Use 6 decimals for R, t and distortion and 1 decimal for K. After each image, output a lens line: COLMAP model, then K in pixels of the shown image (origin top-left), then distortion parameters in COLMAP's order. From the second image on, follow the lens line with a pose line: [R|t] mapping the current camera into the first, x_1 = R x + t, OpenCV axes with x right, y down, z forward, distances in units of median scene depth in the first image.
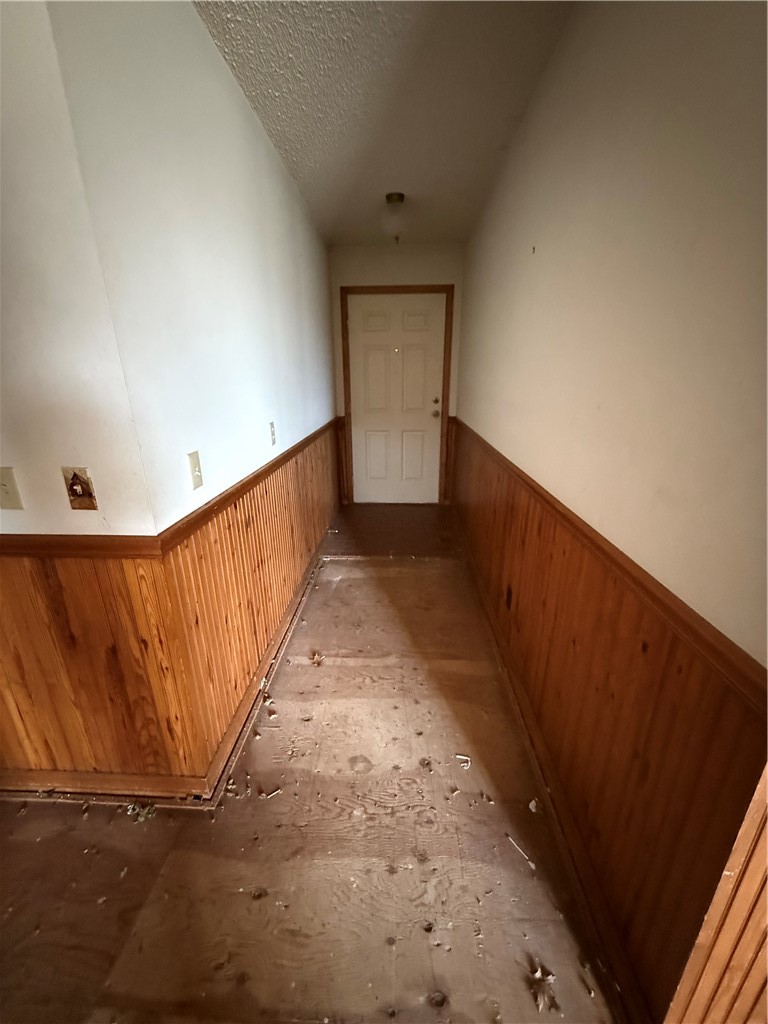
lens RADIAL K [[407.8, 0, 383.9], [0, 407.8, 510.2], [0, 0, 1]] dist [0.001821, -0.000426]
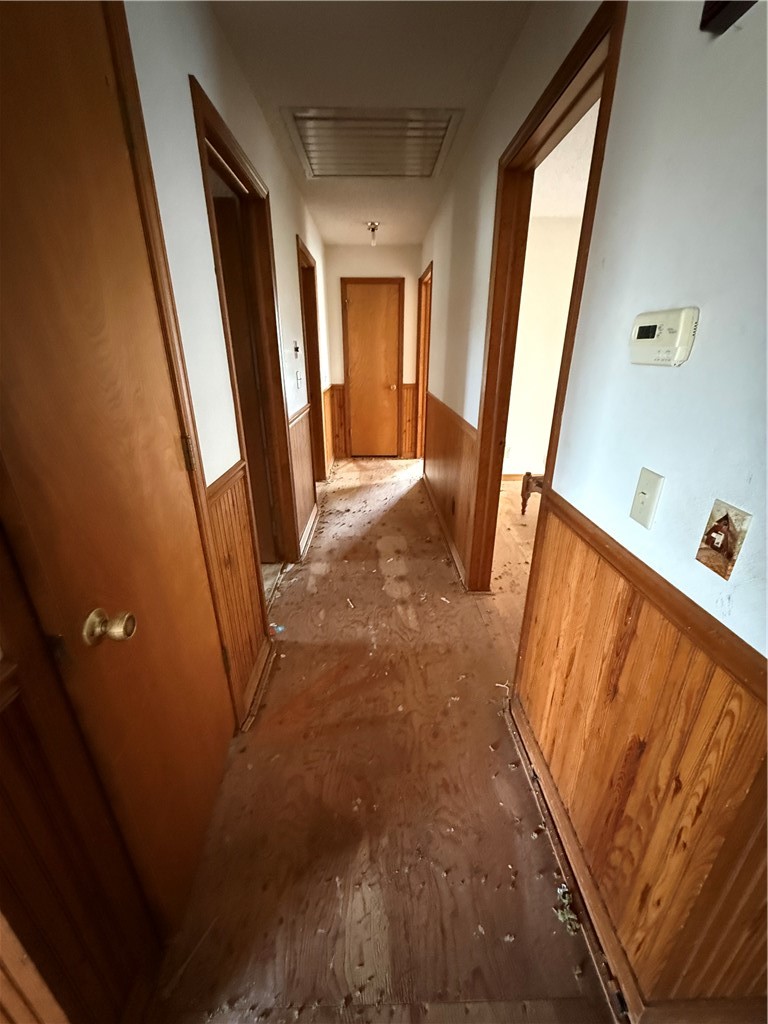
lens RADIAL K [[407.8, 0, 385.7], [0, 407.8, 510.7], [0, 0, 1]] dist [0.001821, -0.000426]
pose [[0.083154, 0.373123, -0.924048, -0.204246], [-0.321455, 0.887736, 0.329533, -0.122252], [0.943267, 0.269638, 0.193761, 0.347318]]
